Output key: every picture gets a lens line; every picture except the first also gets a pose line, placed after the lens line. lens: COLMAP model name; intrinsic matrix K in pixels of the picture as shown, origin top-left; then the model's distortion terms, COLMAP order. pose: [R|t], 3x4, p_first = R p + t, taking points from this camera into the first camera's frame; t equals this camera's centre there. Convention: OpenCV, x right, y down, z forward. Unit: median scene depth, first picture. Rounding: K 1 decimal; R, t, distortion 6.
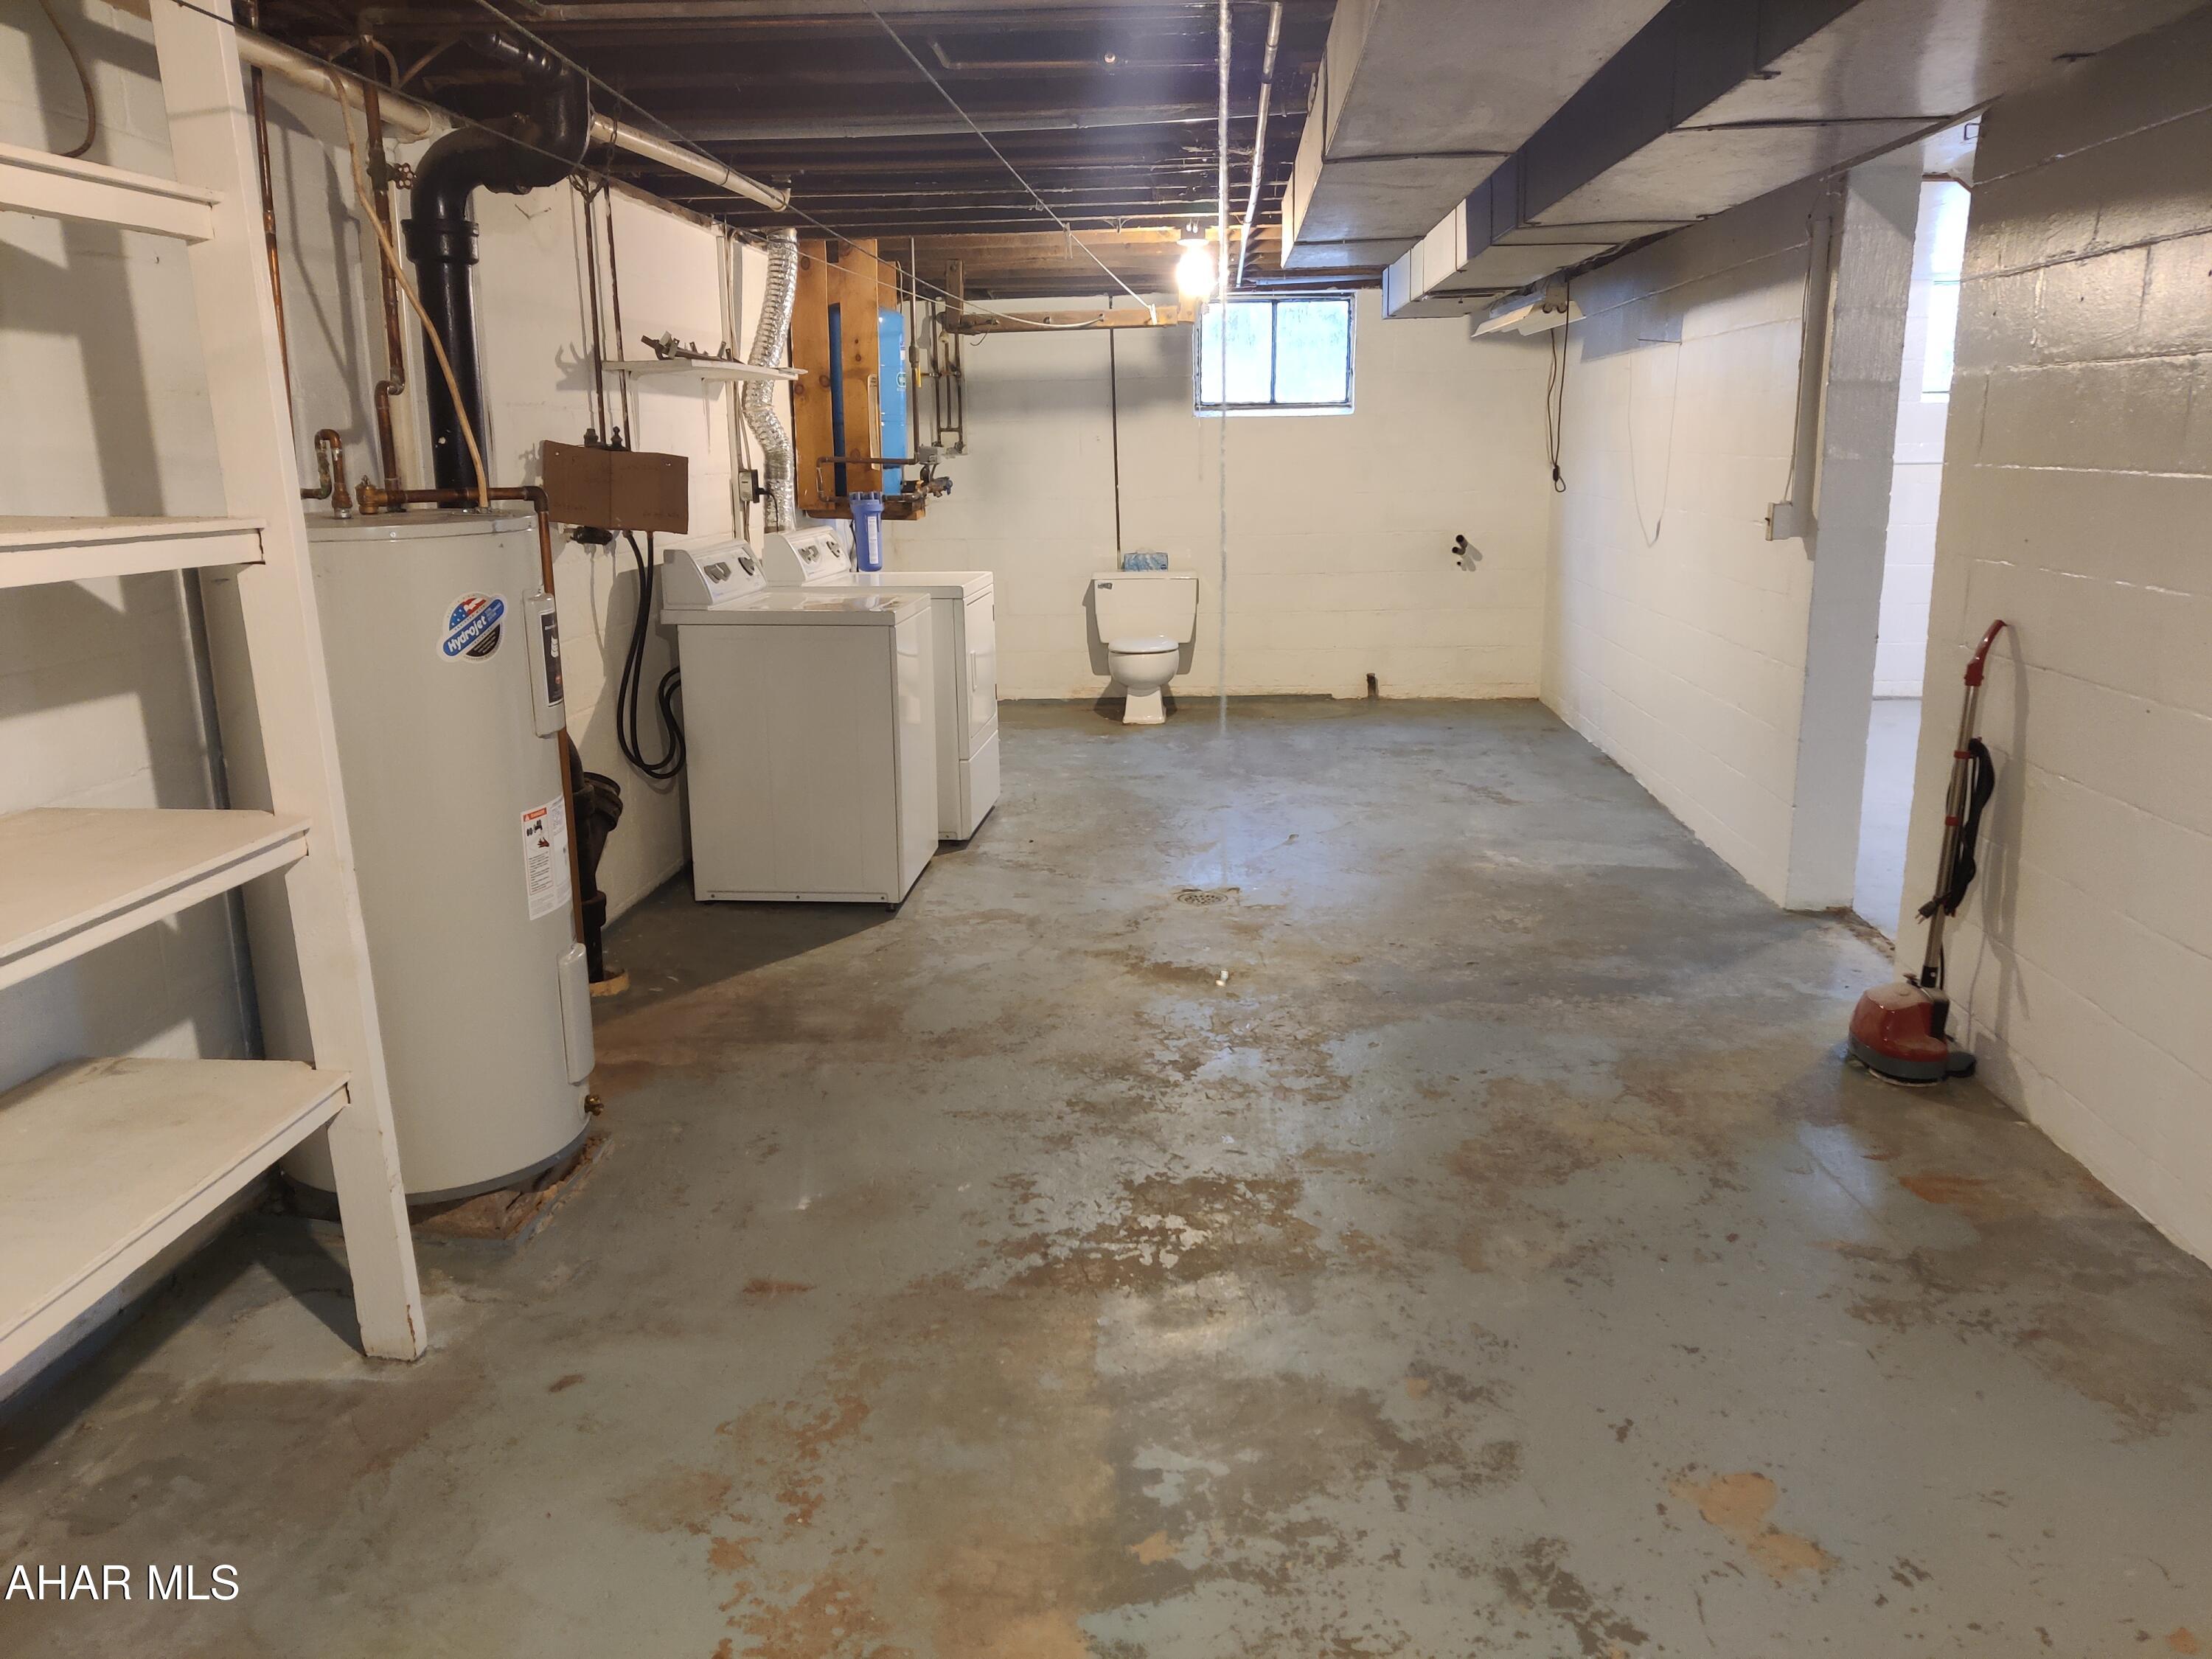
lens RADIAL K [[1670.5, 0, 1104.8], [0, 1670.5, 840.3], [0, 0, 1]] dist [0.001029, -0.008809]
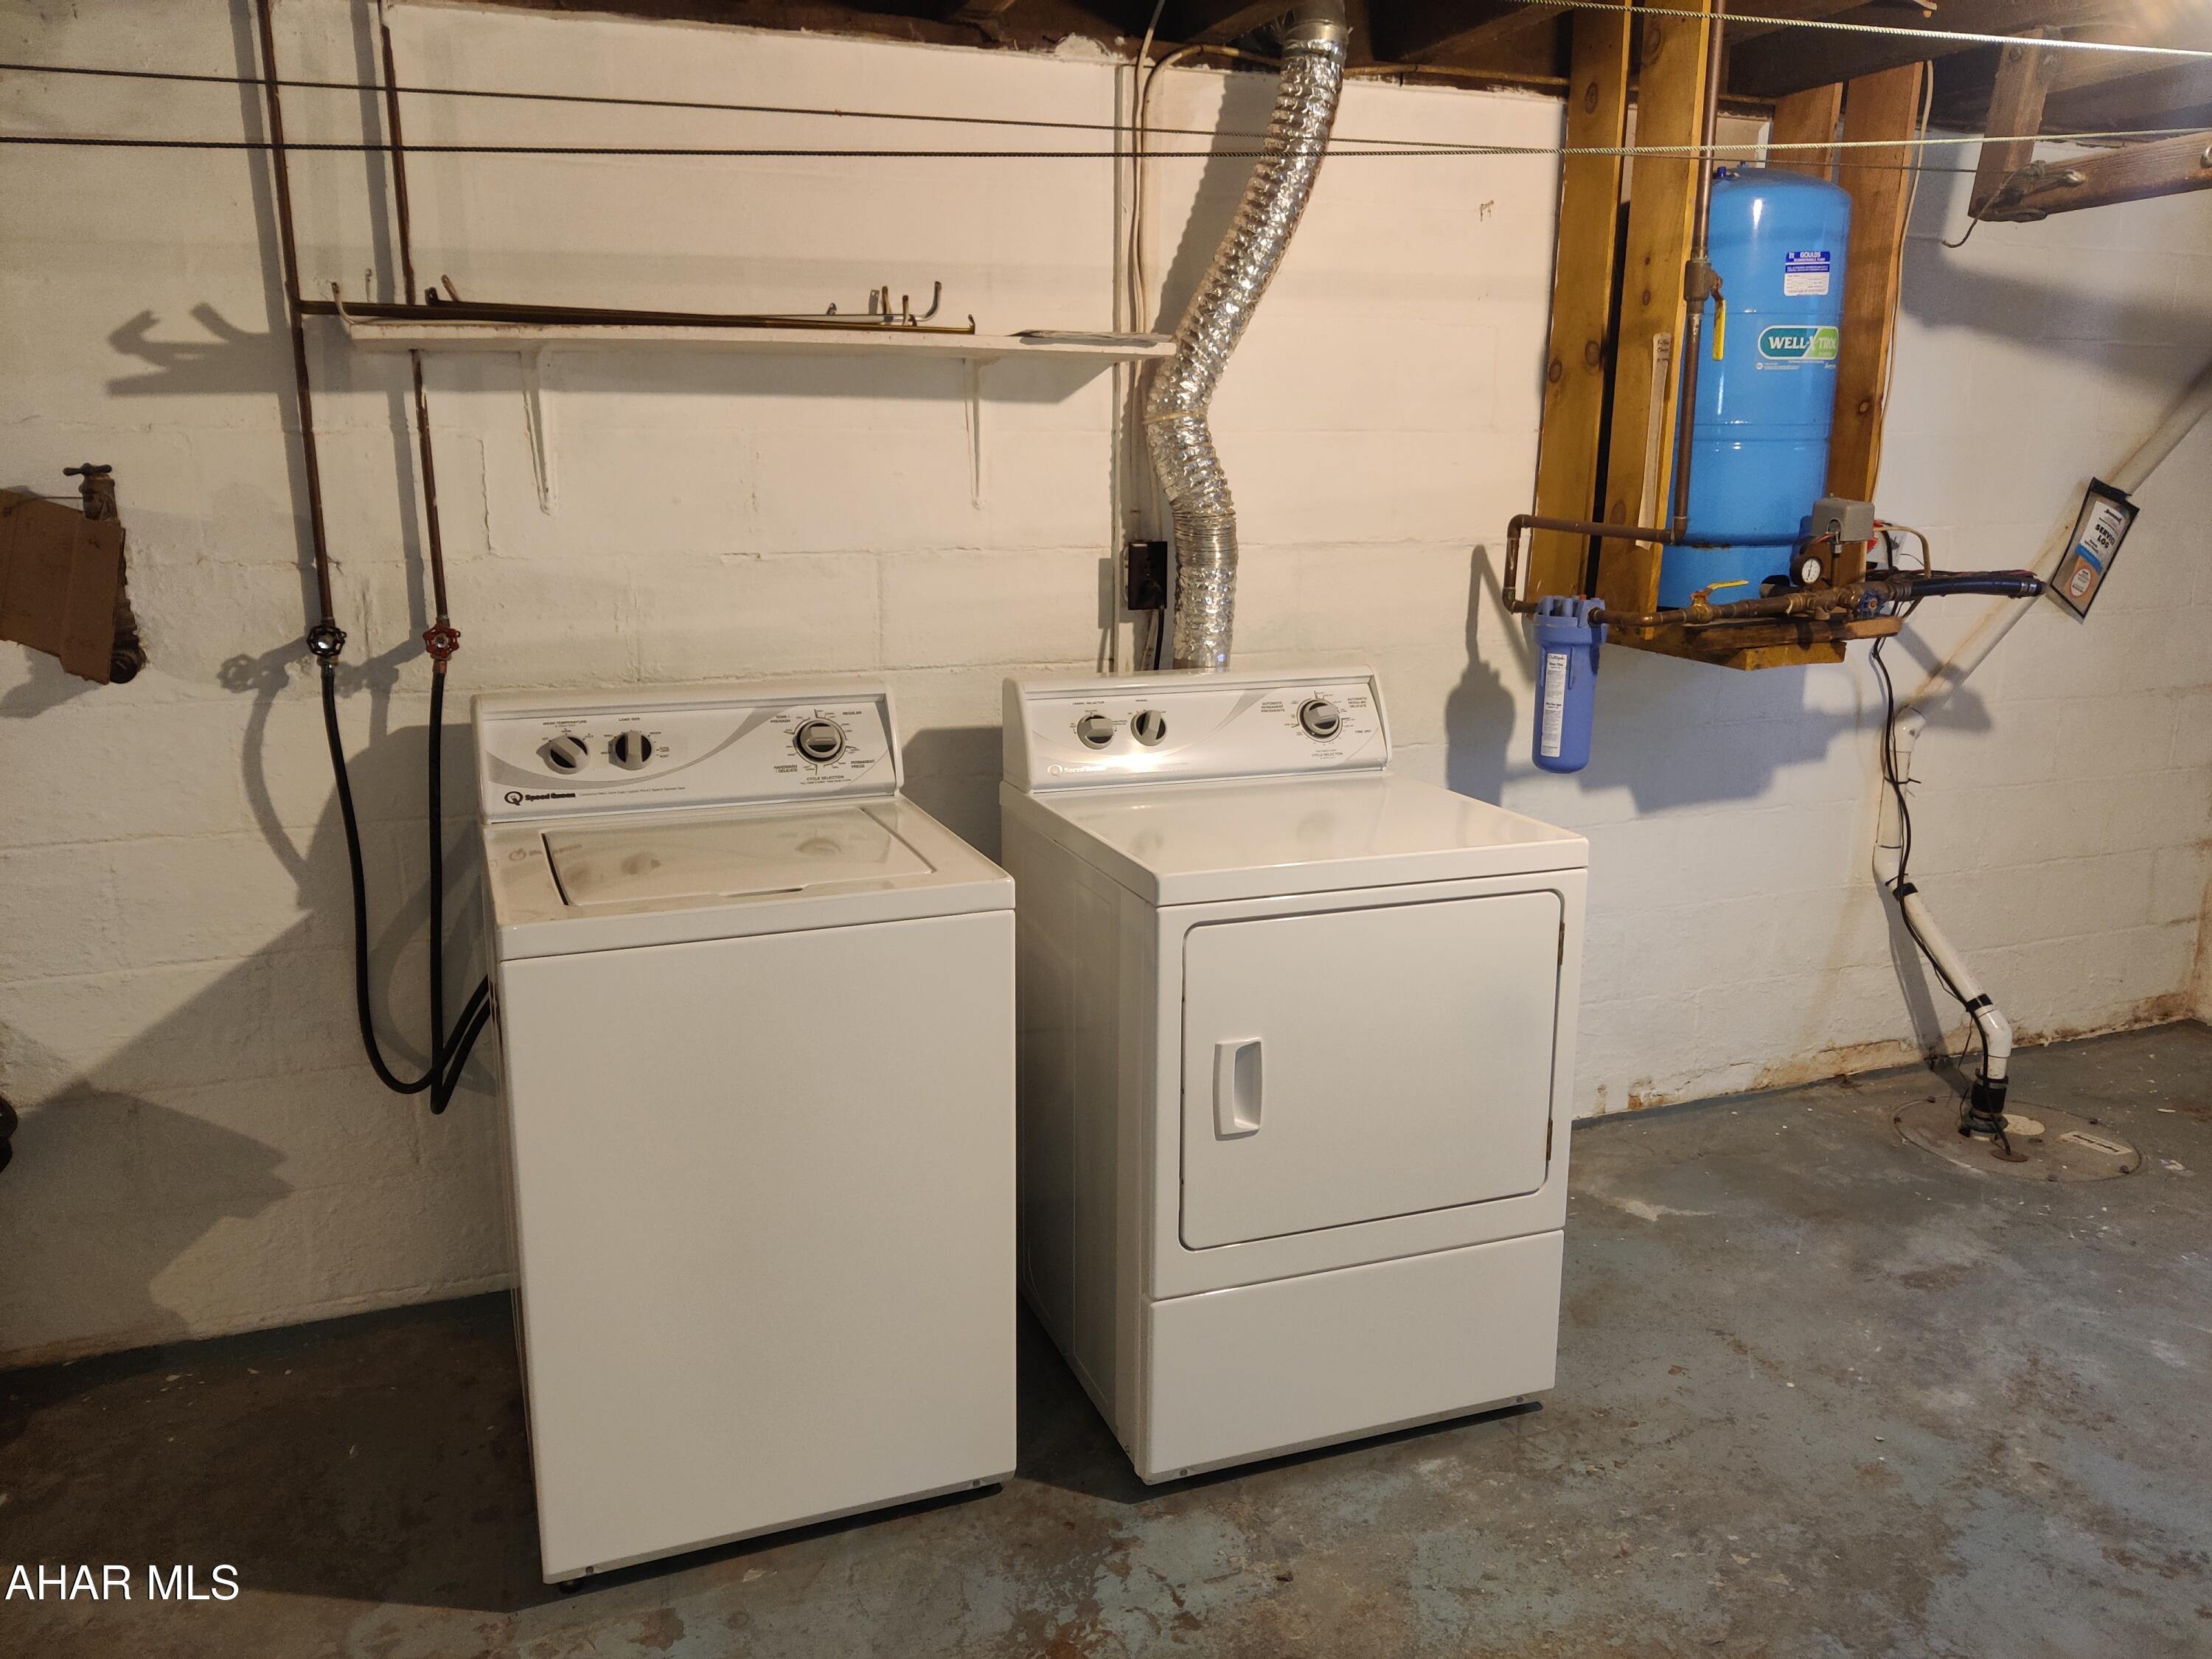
lens RADIAL K [[1670.5, 0, 1101.6], [0, 1670.5, 820.5], [0, 0, 1]] dist [0.001029, -0.008809]
pose [[0.420252, 0.214359, -0.881724, 0.343783], [-0.219183, 0.966904, 0.130599, -0.304203], [0.880538, 0.138374, 0.453328, 1.161636]]
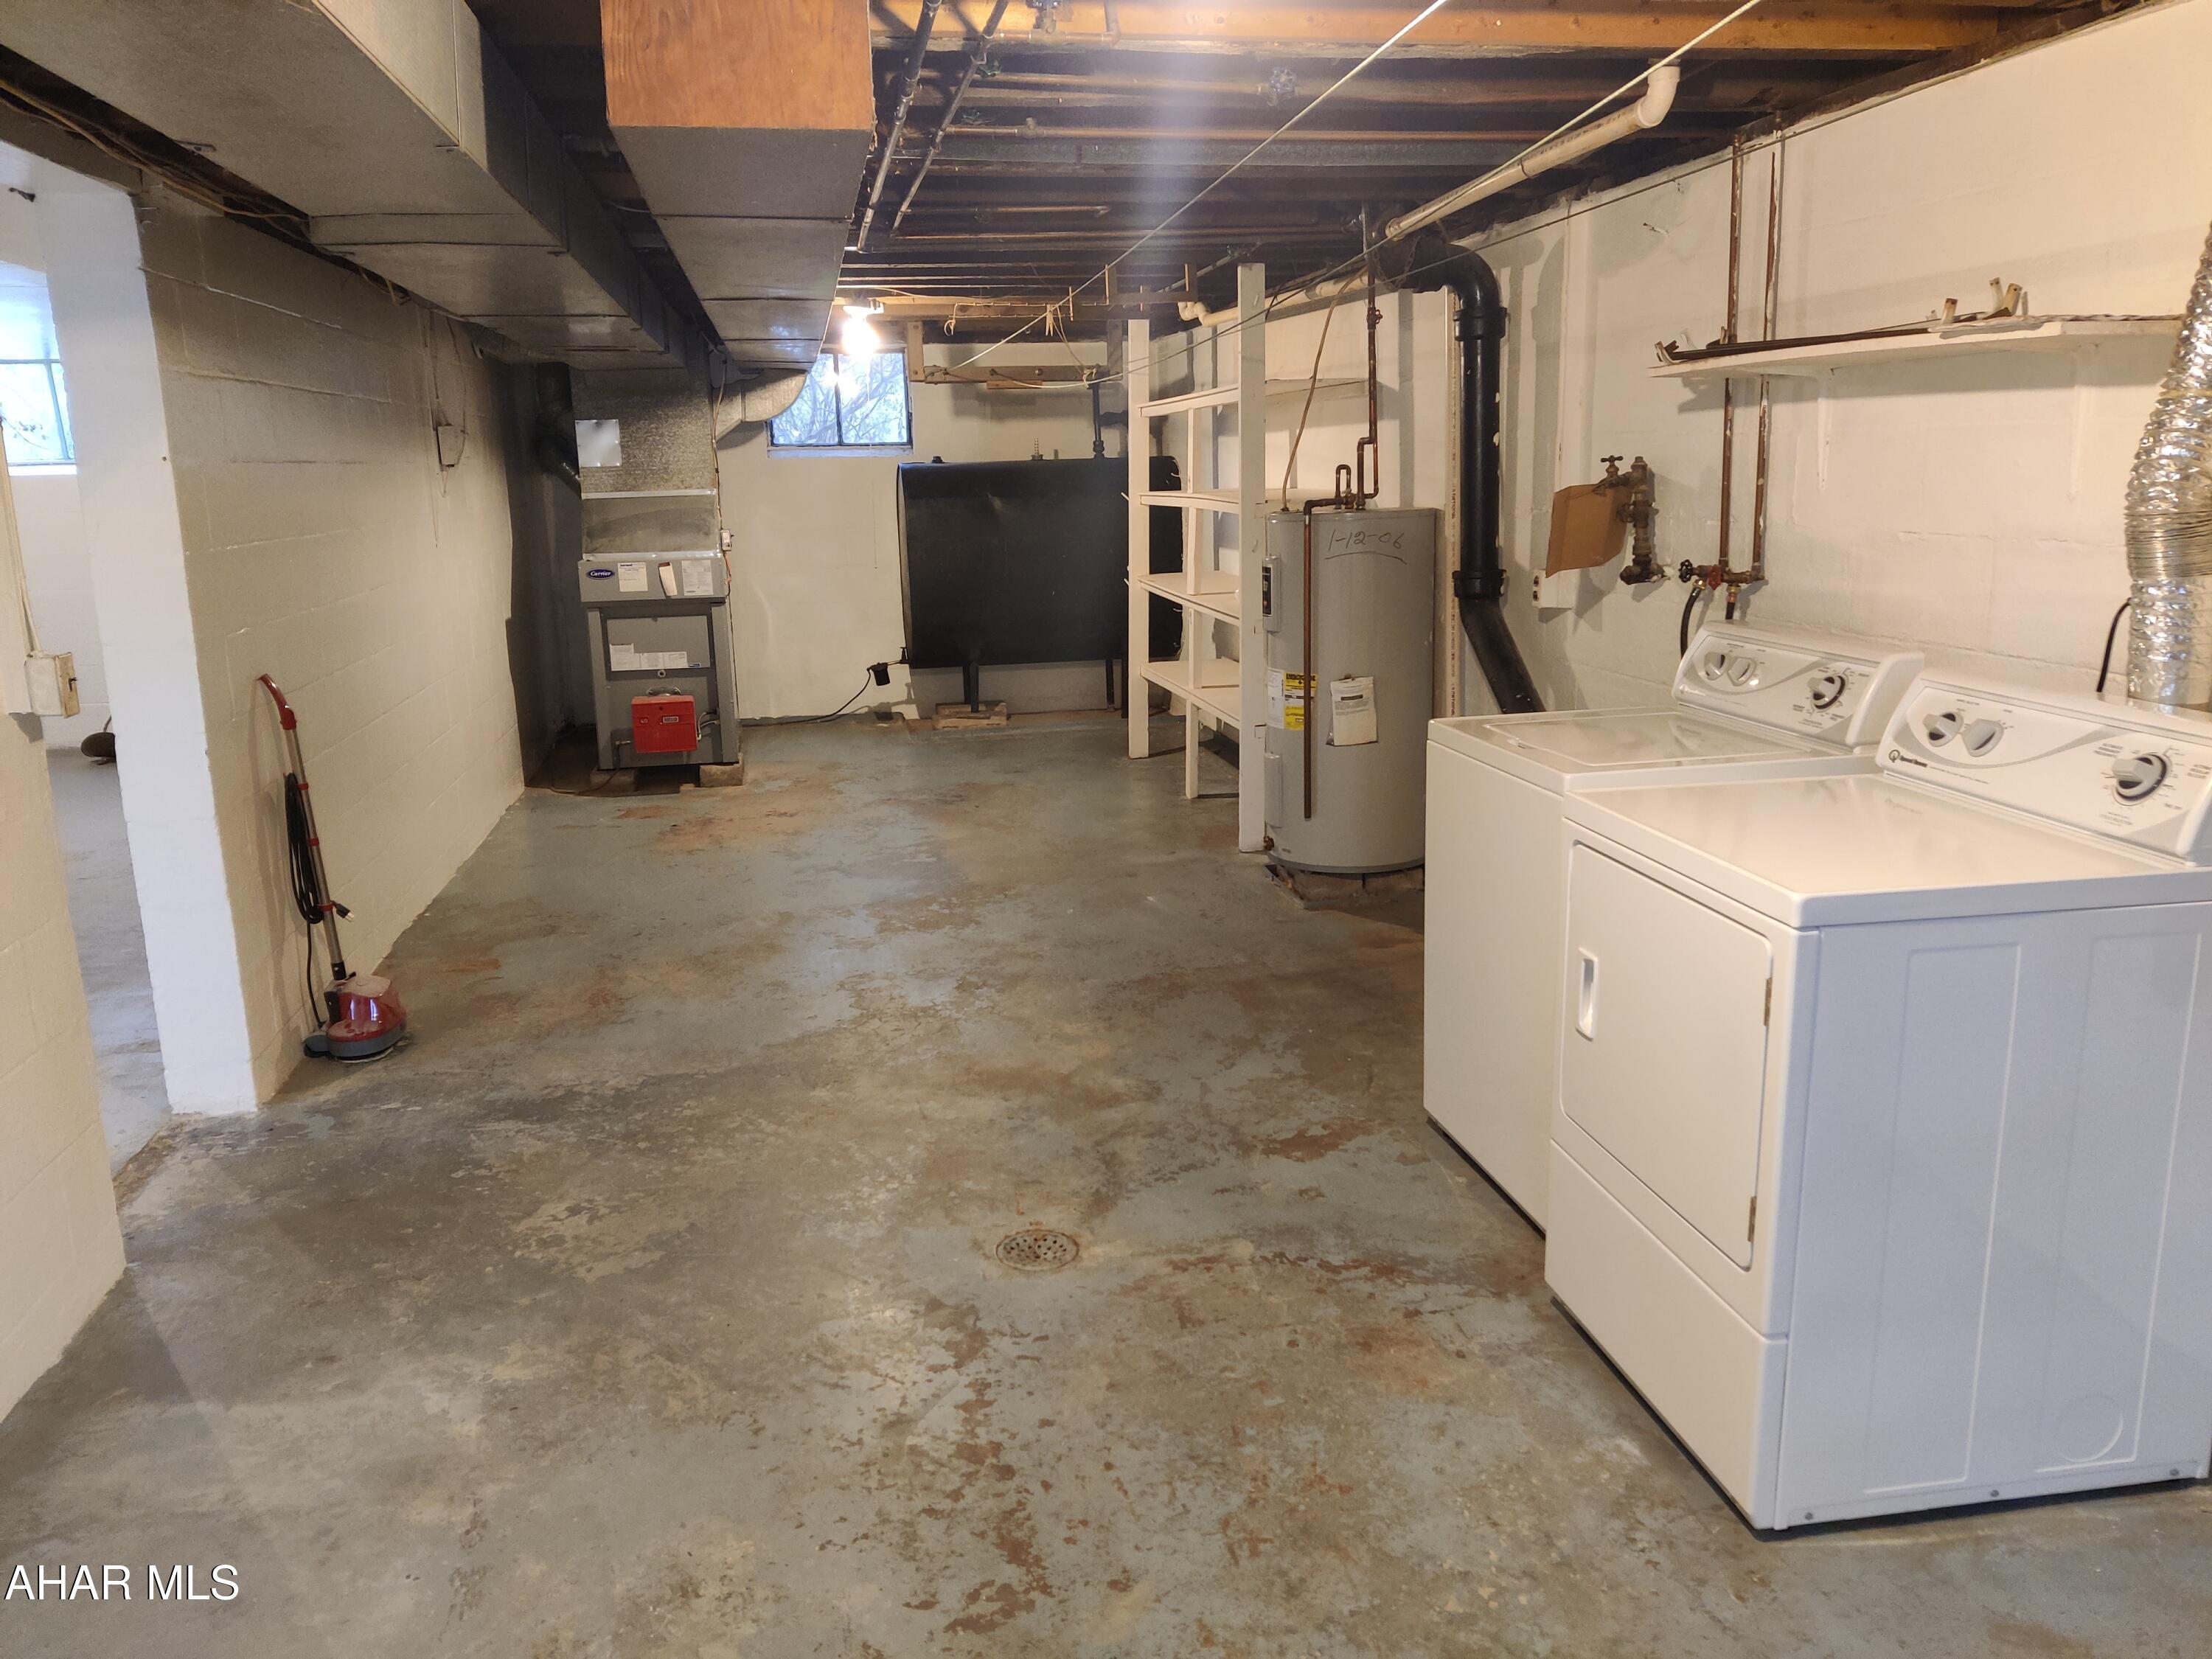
lens RADIAL K [[1670.5, 0, 1108.6], [0, 1670.5, 828.0], [0, 0, 1]] dist [0.001029, -0.008809]
pose [[-0.968236, 0.091825, -0.232567, 0.216797], [-0.019354, 0.899811, 0.435850, -0.498199], [0.249288, 0.426507, -0.869452, 1.975620]]
